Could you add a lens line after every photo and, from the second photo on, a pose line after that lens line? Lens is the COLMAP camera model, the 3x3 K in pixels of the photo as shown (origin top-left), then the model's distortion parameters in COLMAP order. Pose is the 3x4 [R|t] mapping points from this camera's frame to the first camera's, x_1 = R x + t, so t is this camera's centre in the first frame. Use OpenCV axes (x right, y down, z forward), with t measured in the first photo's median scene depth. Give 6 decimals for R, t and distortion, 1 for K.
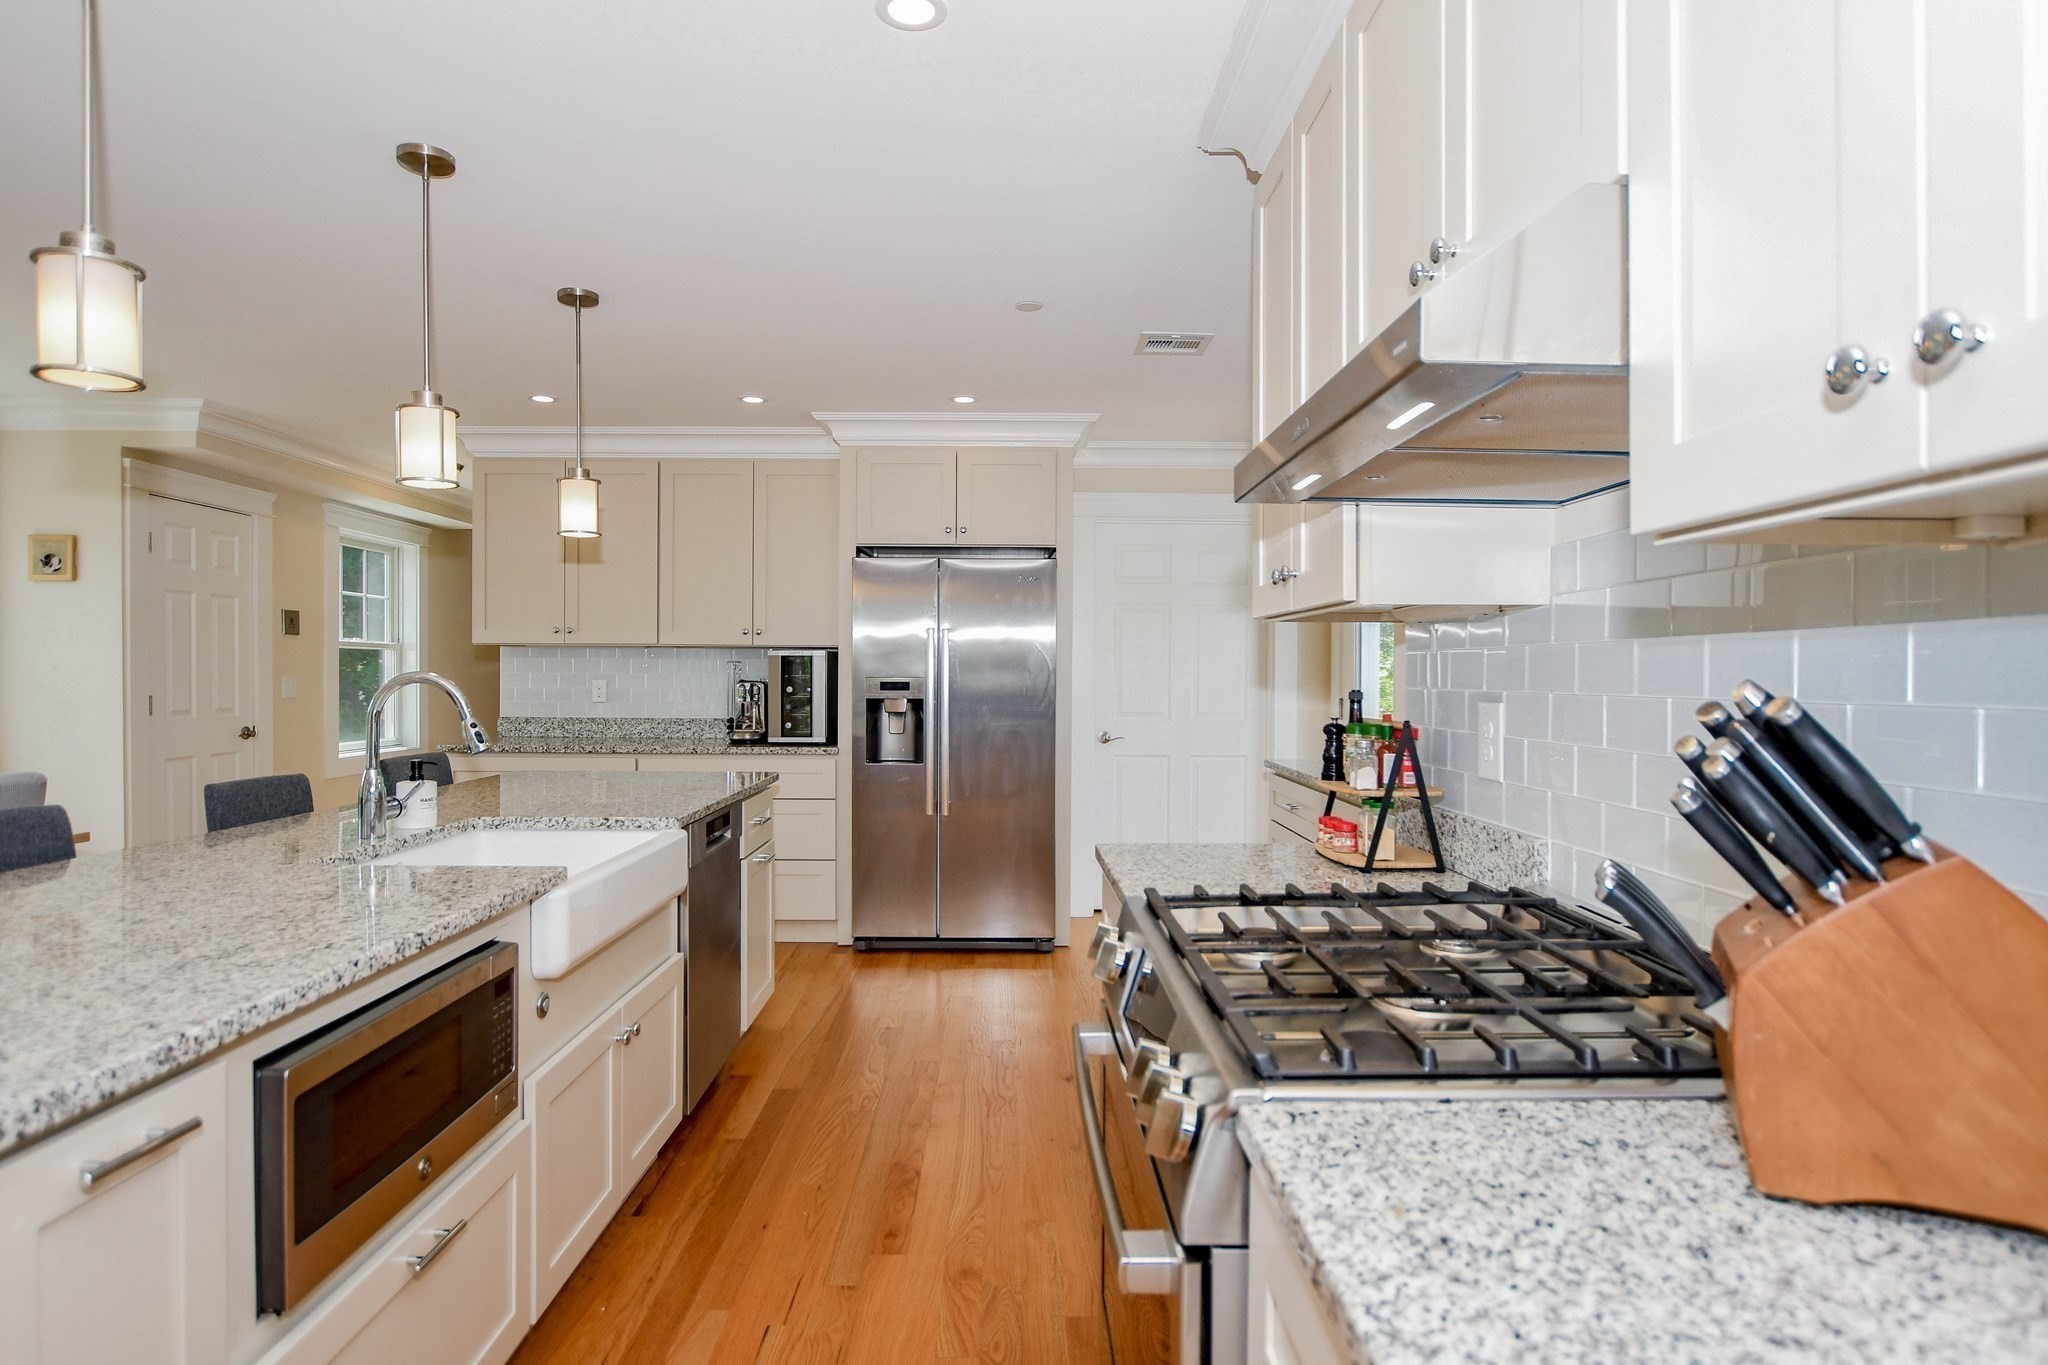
lens RADIAL K [[1114.4, 0, 1022.3], [0, 1114.4, 681.0], [0, 0, 1]] dist [-0.013417, -0.000007]
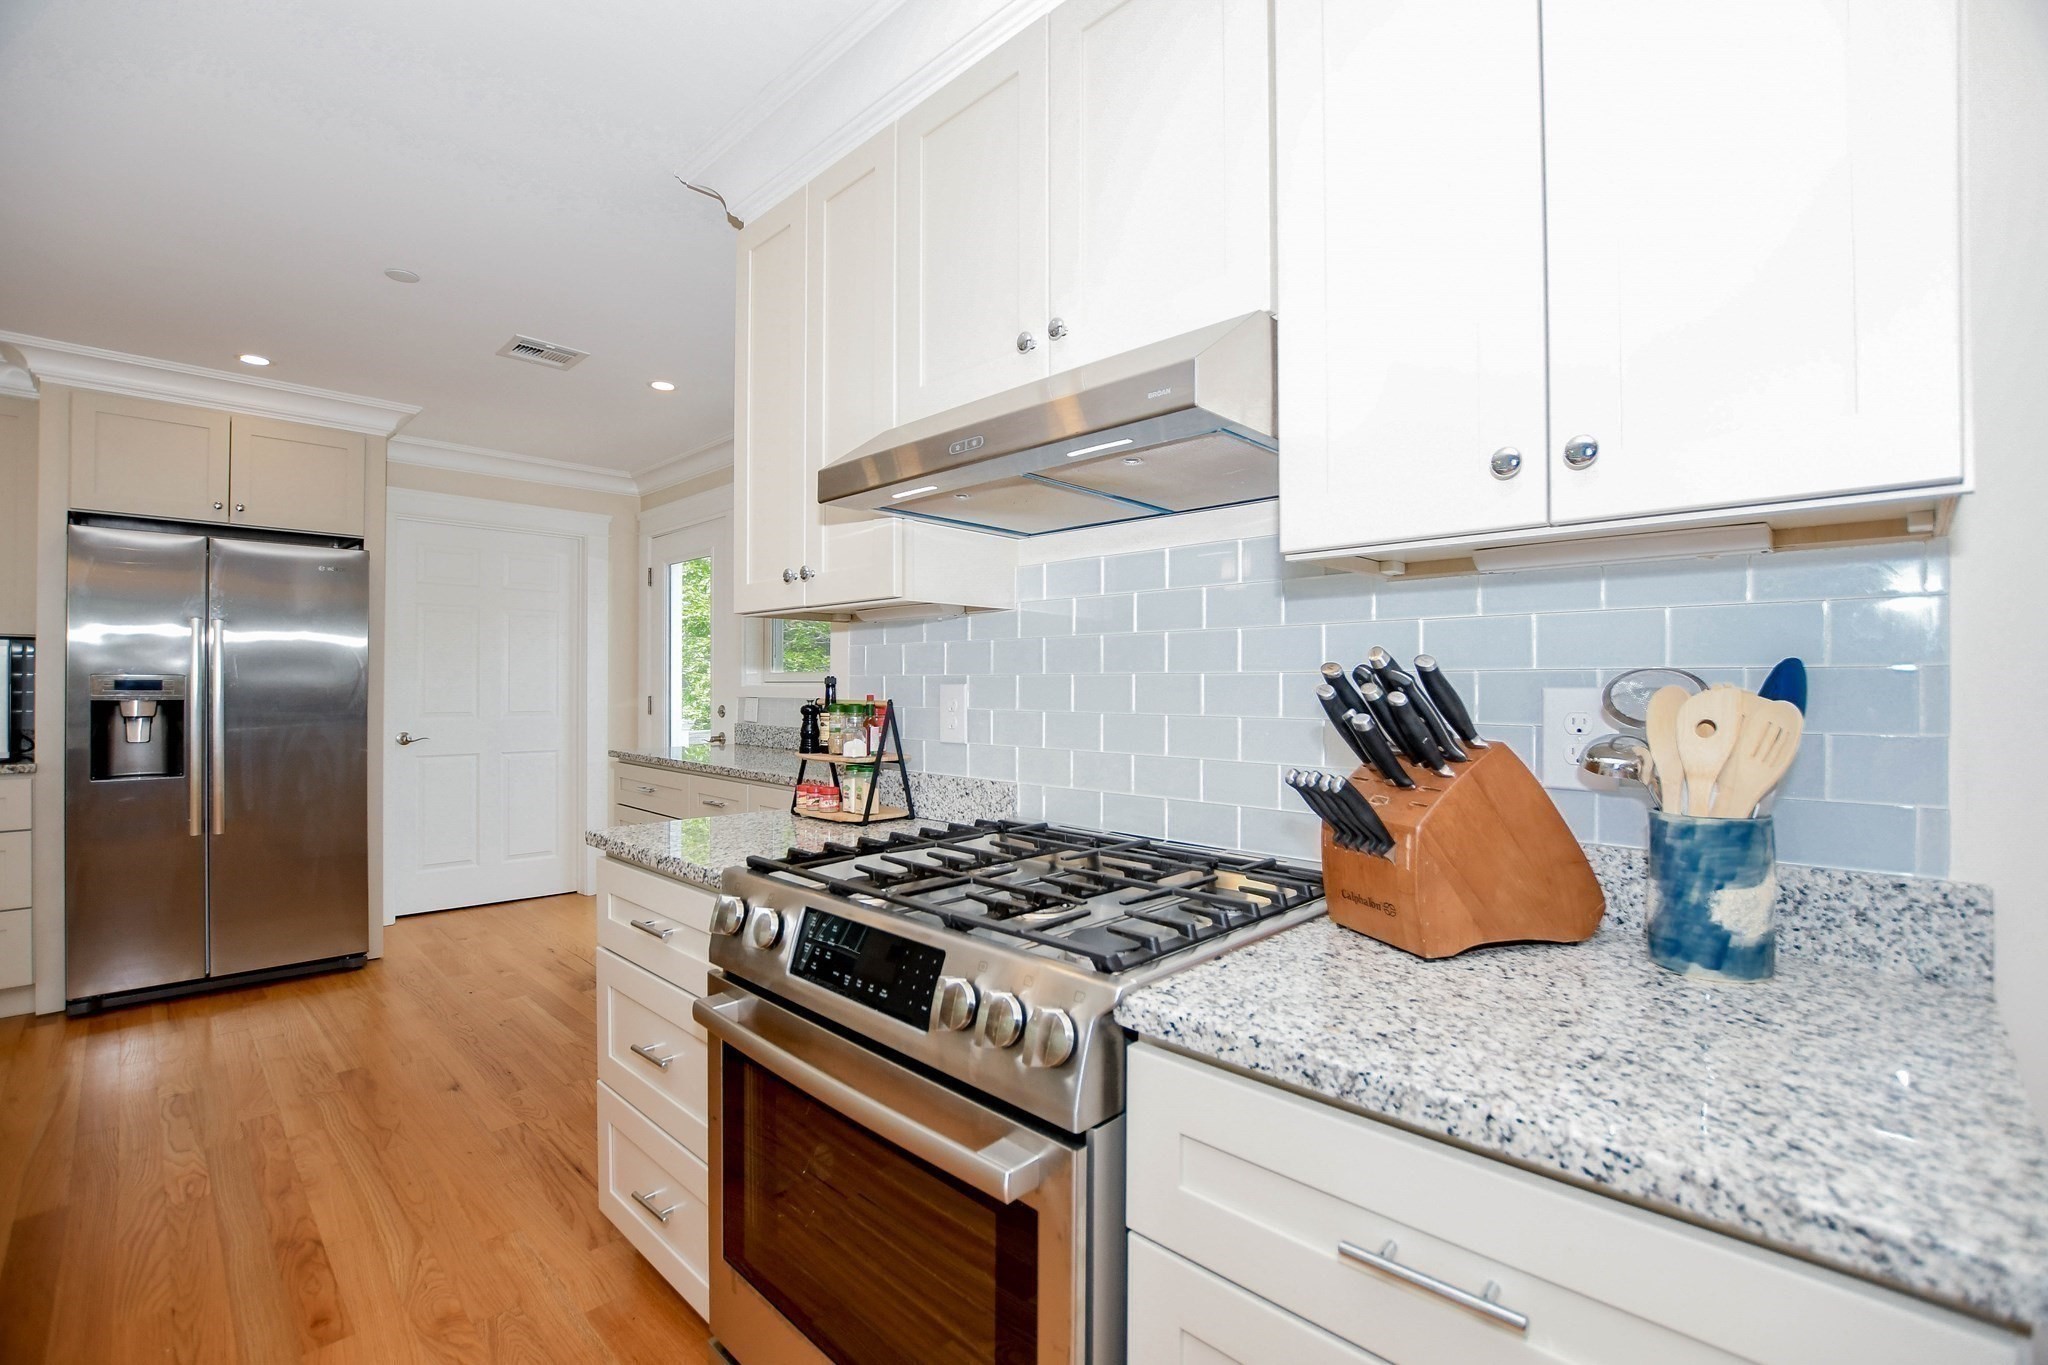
lens RADIAL K [[903.1, 0, 1025.6], [0, 903.1, 680.5], [0, 0, 1]] dist [-0.027798, 0.002055]
pose [[0.711353, 0.001945, 0.702832, -0.249217], [0.004904, 0.999958, -0.007730, 0.022622], [-0.702817, 0.008945, 0.711314, 0.174680]]
